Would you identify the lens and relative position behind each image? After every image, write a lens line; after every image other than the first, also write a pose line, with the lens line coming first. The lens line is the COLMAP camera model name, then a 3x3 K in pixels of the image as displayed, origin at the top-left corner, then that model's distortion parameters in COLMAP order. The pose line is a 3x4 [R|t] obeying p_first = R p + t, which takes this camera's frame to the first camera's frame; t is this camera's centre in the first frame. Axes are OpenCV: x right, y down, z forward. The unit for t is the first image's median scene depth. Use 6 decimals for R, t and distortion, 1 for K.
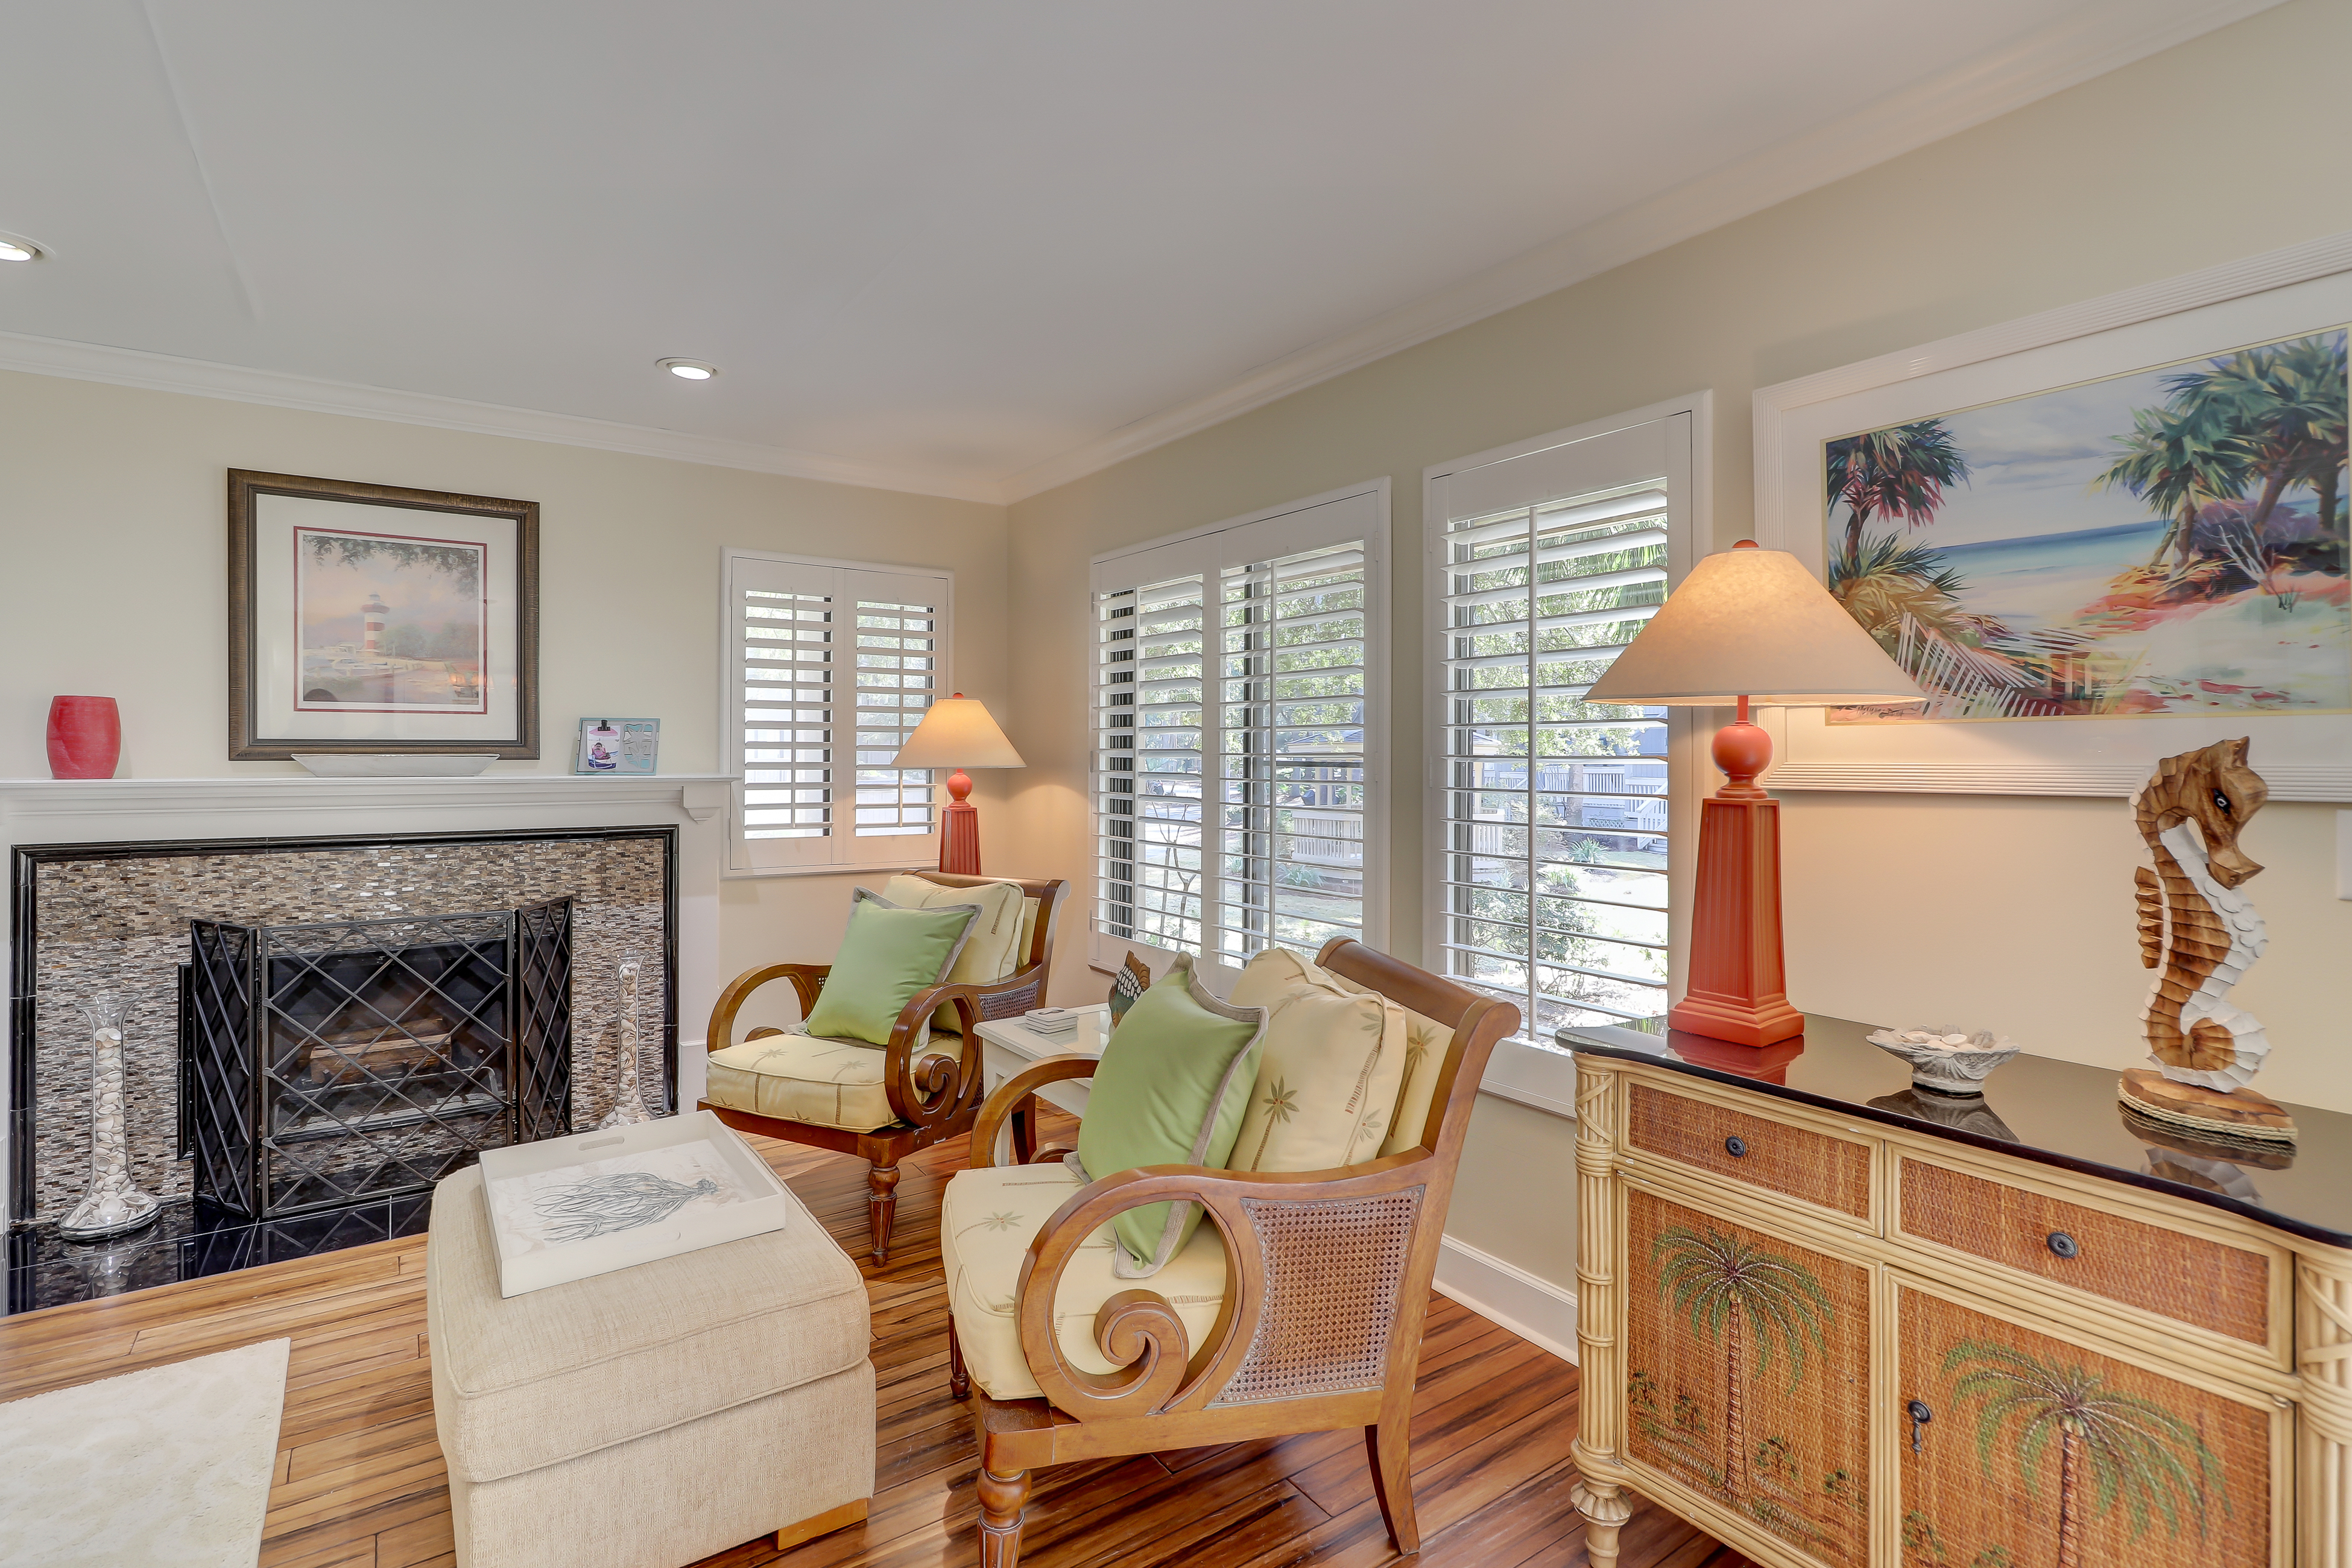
lens RADIAL K [[1134.1, 0, 1149.1], [0, 1134.1, 753.9], [0, 0, 1]] dist [-0.002269, 0.003150]
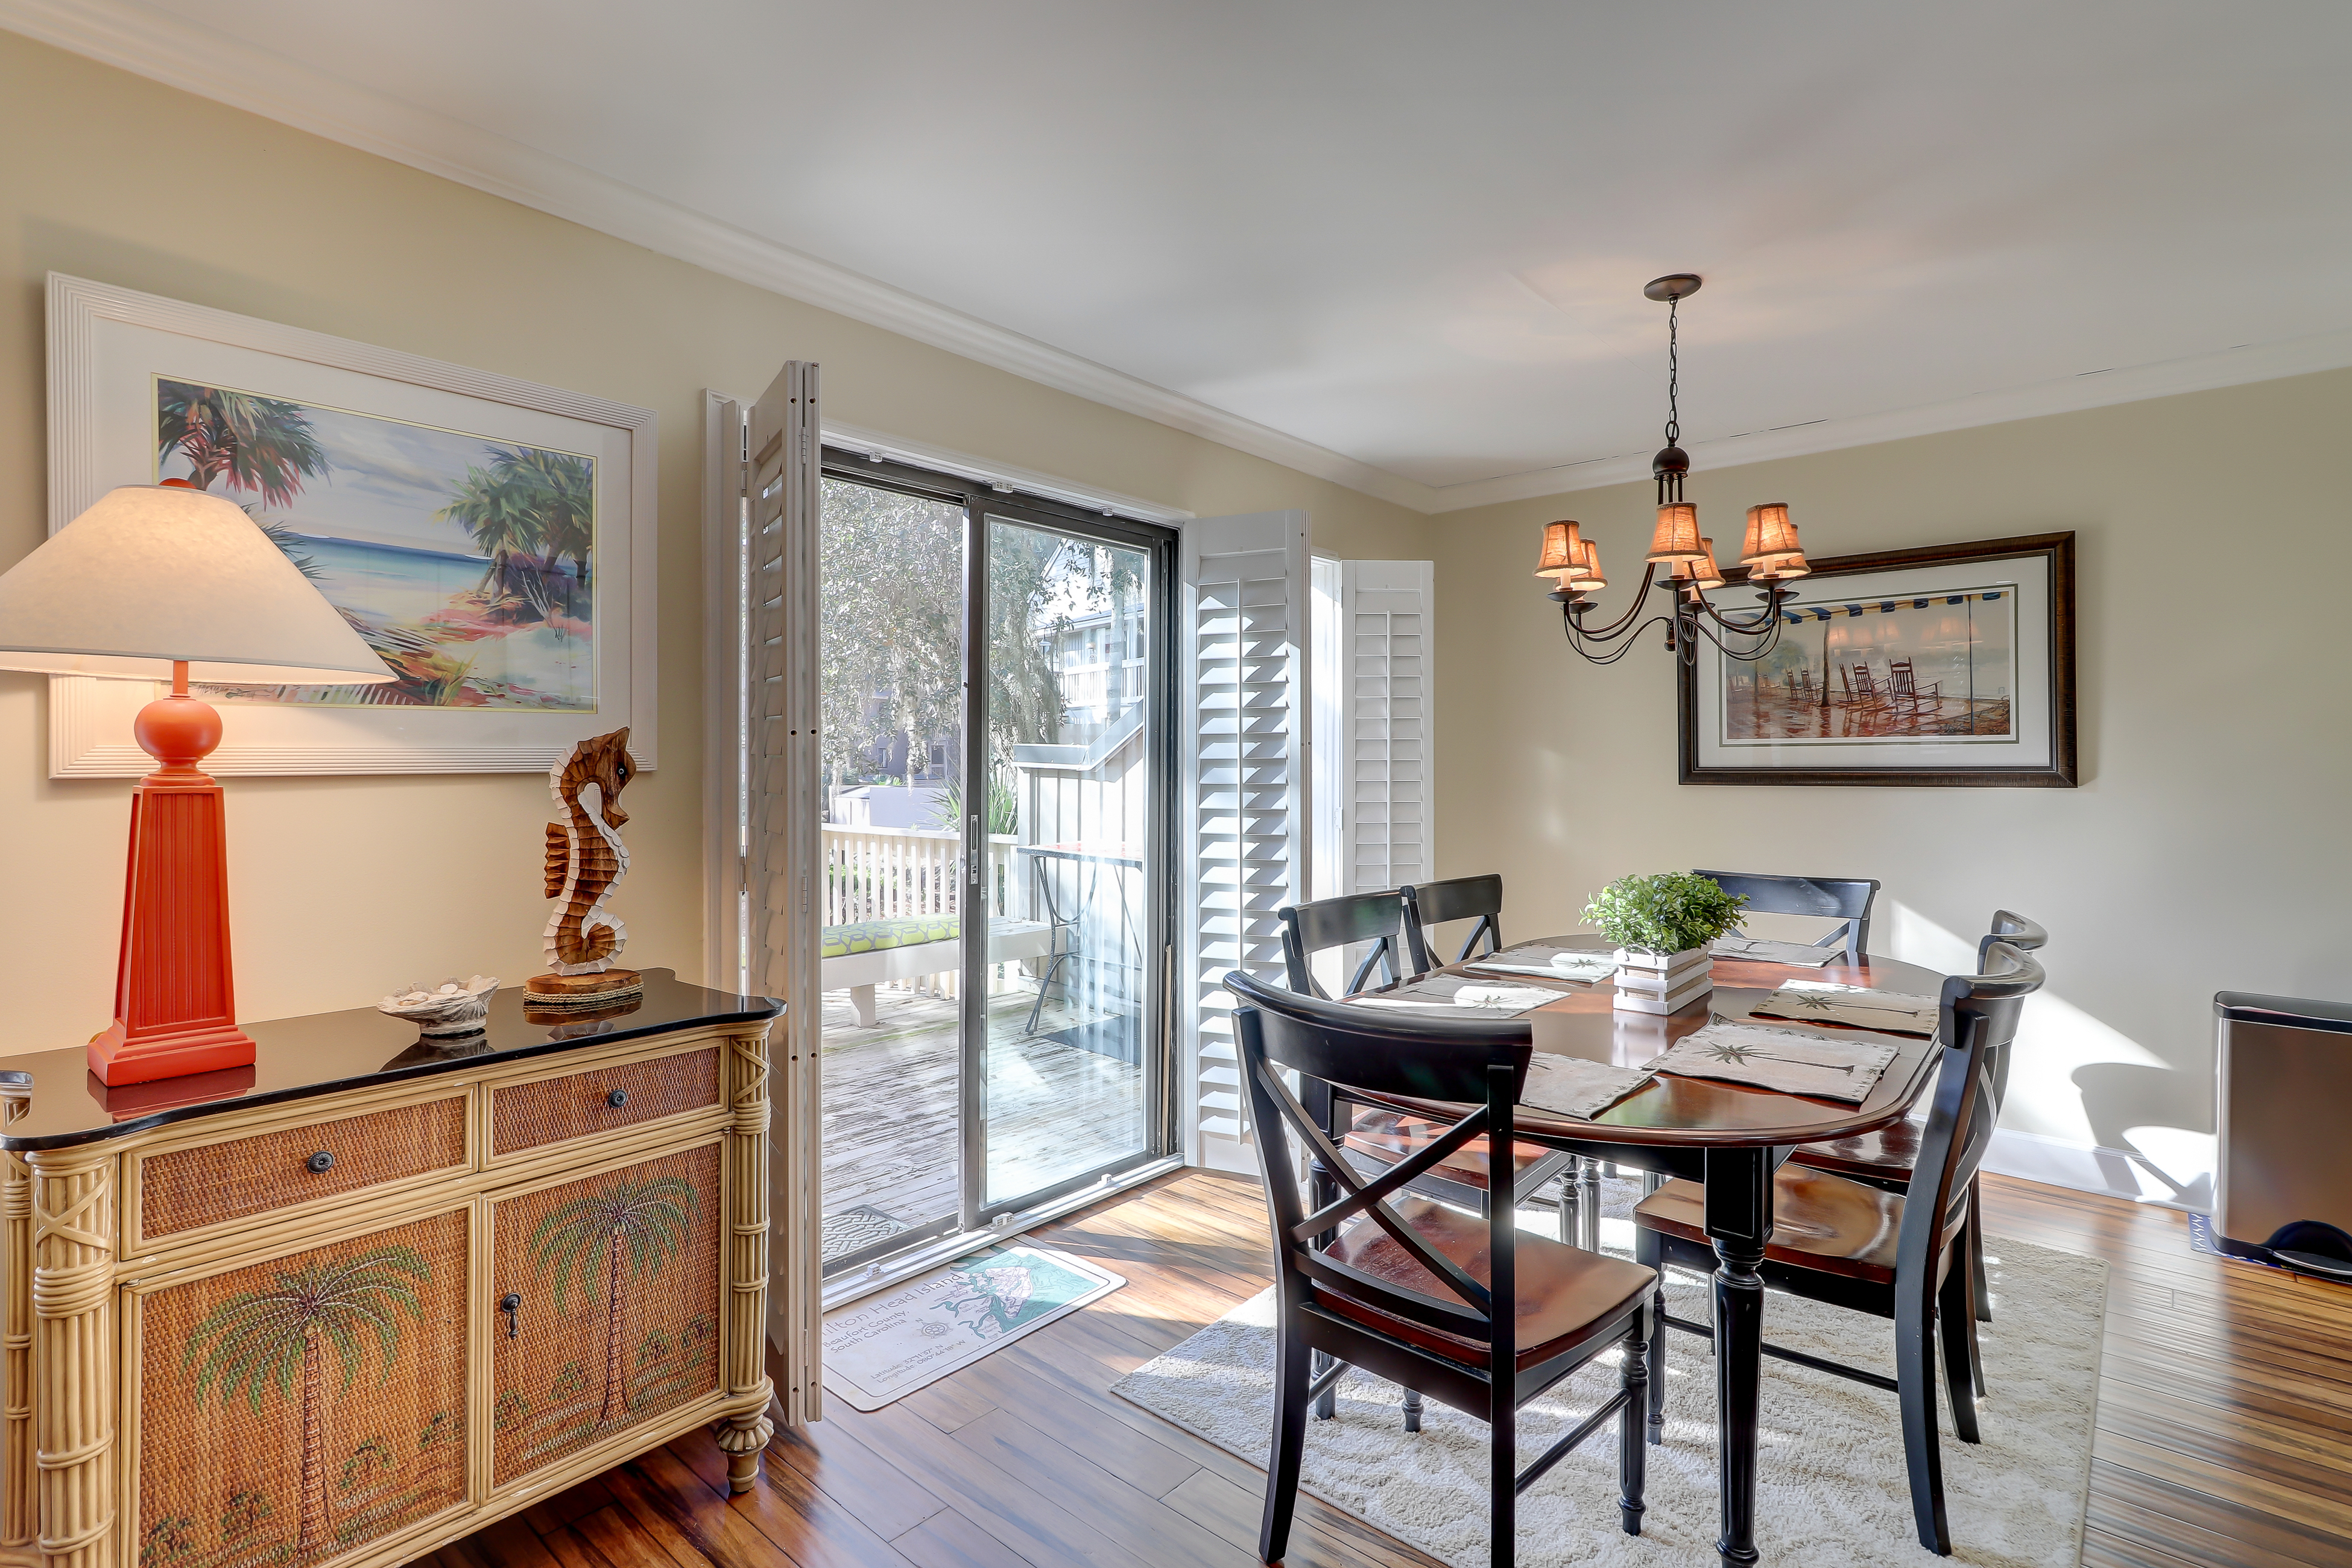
lens RADIAL K [[1134.1, 0, 1174.3], [0, 1134.1, 756.4], [0, 0, 1]] dist [-0.002269, 0.003150]
pose [[-0.258811, -0.000114, 0.965928, -0.299155], [0.000061, 1.000000, 0.000134, 0.010602], [-0.965928, 0.000094, -0.258811, 0.314333]]
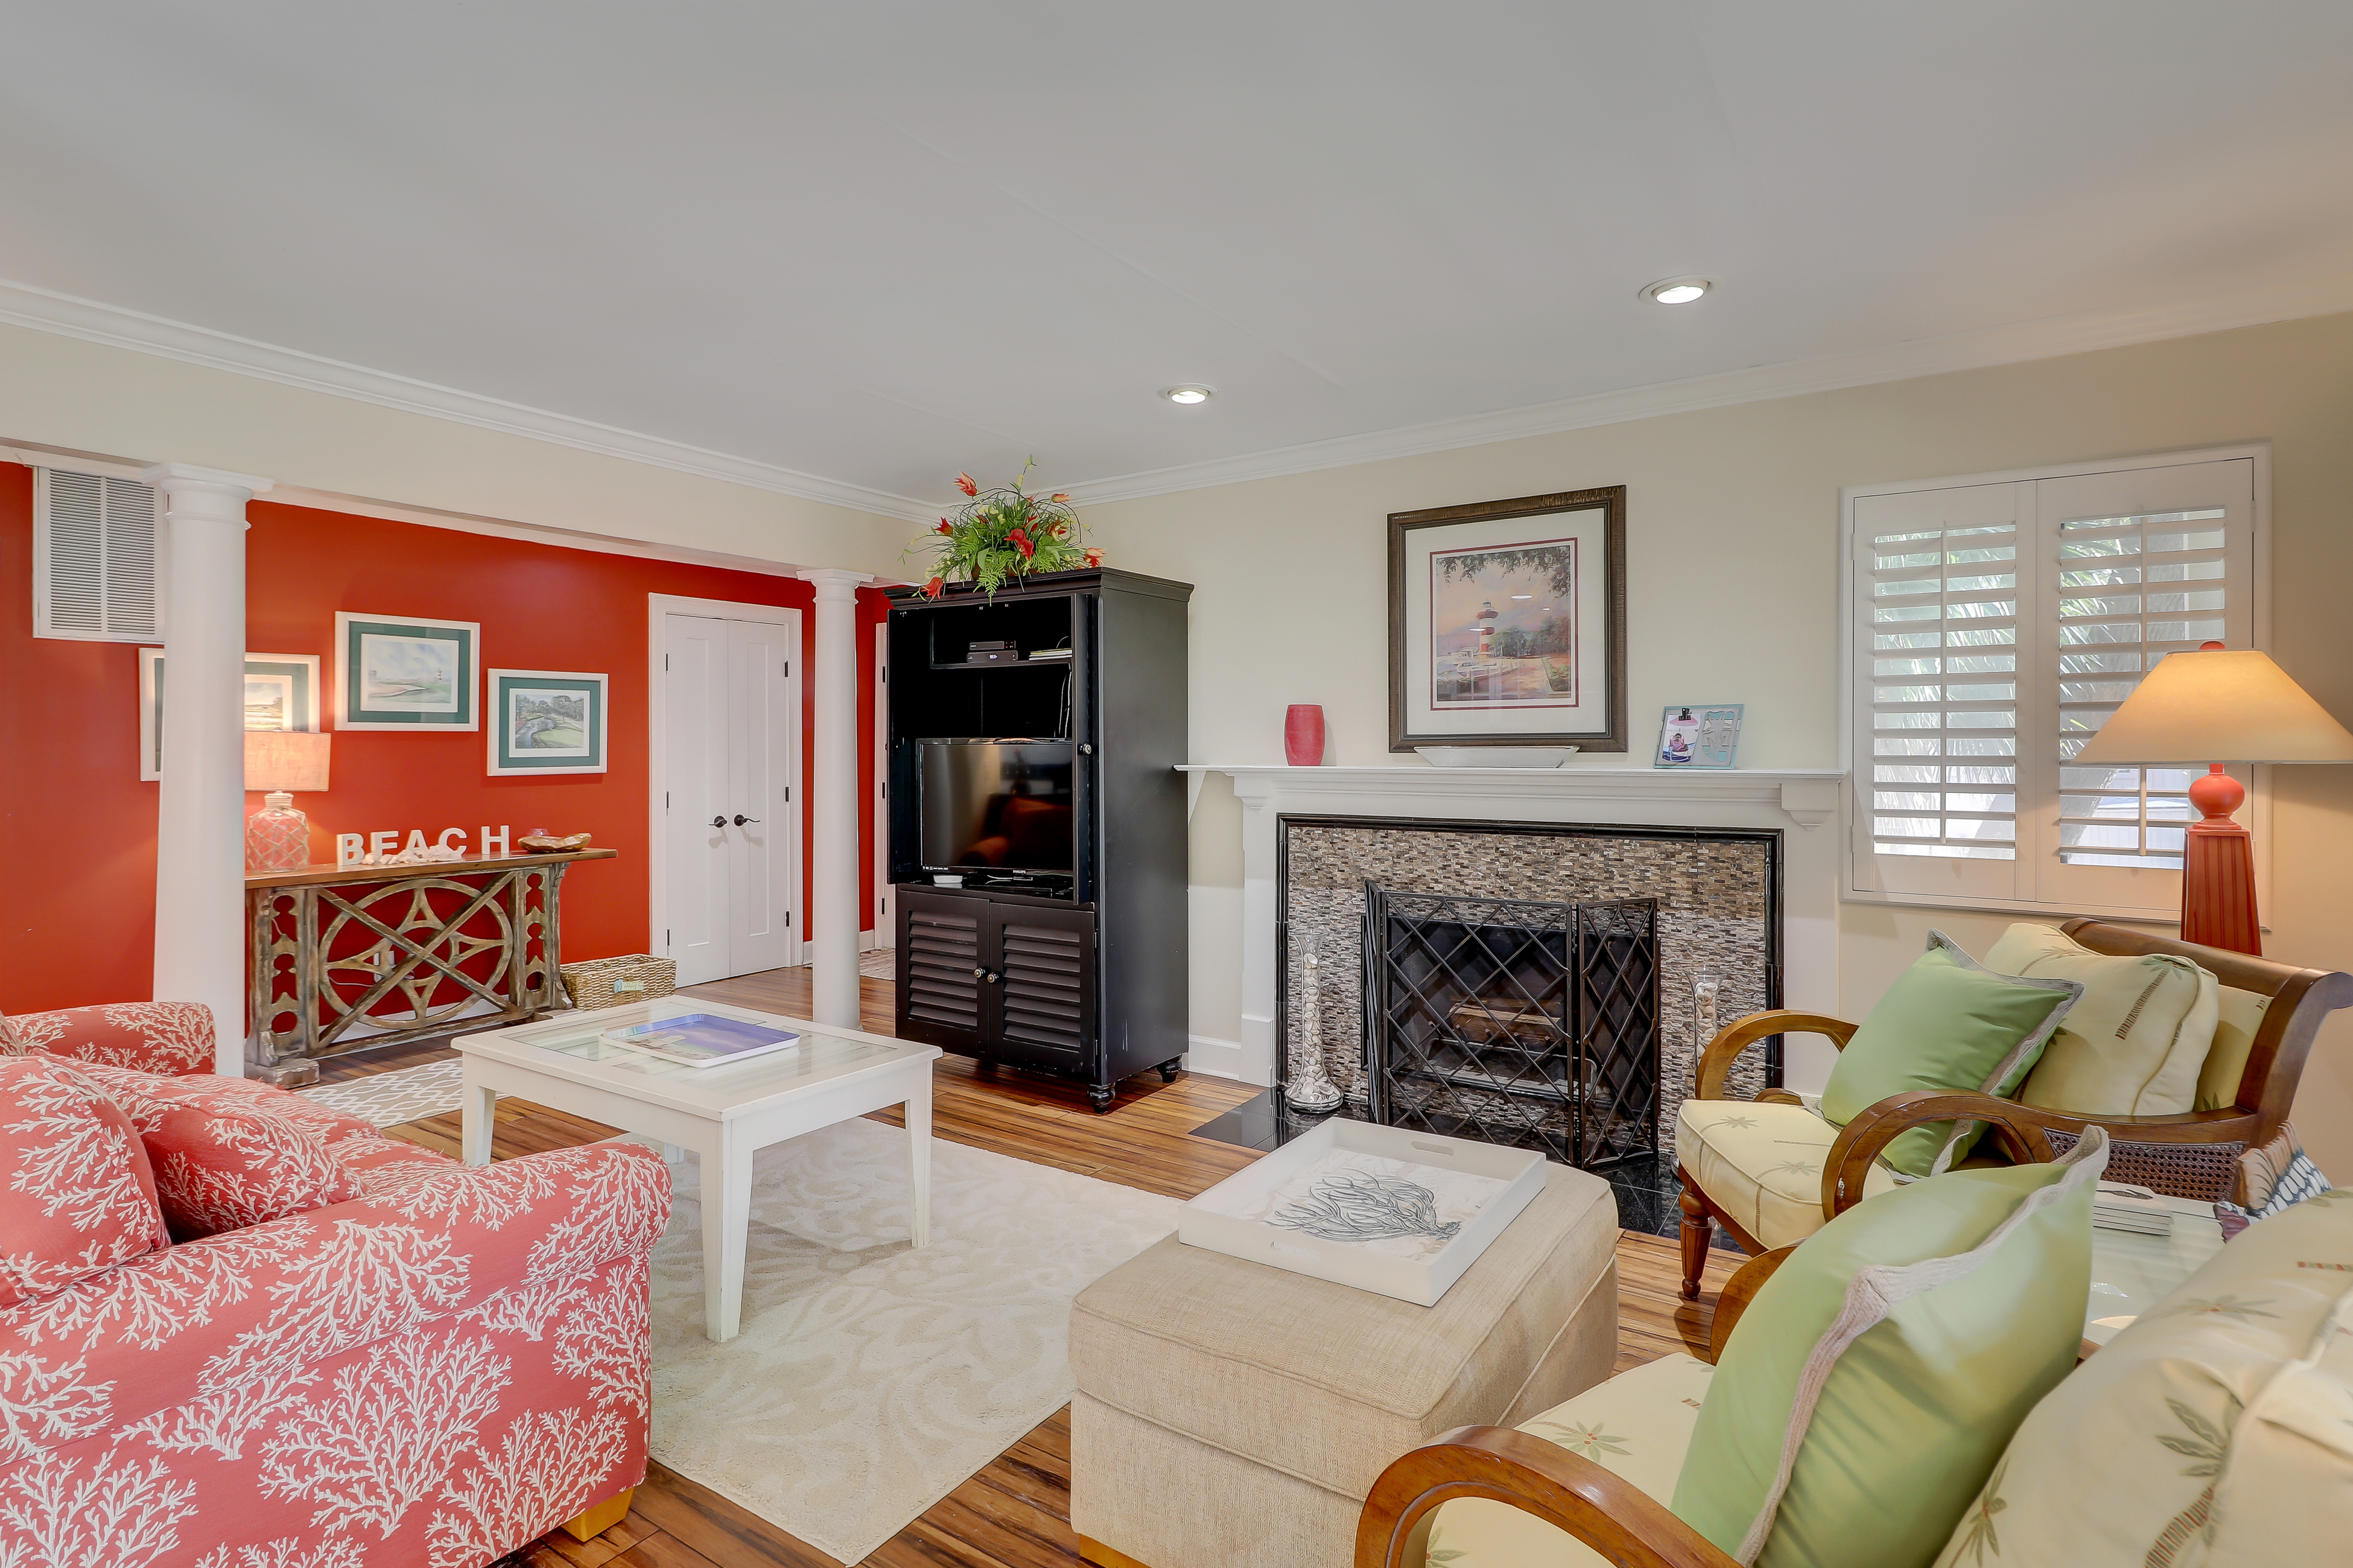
lens RADIAL K [[1134.6, 0, 1177.6], [0, 1134.6, 750.1], [0, 0, 1]] dist [-0.002269, 0.003150]
pose [[0.382664, -0.007216, -0.923860, 0.258634], [-0.000893, 0.999966, -0.008181, 0.014833], [0.923887, 0.003956, 0.382644, 0.359063]]
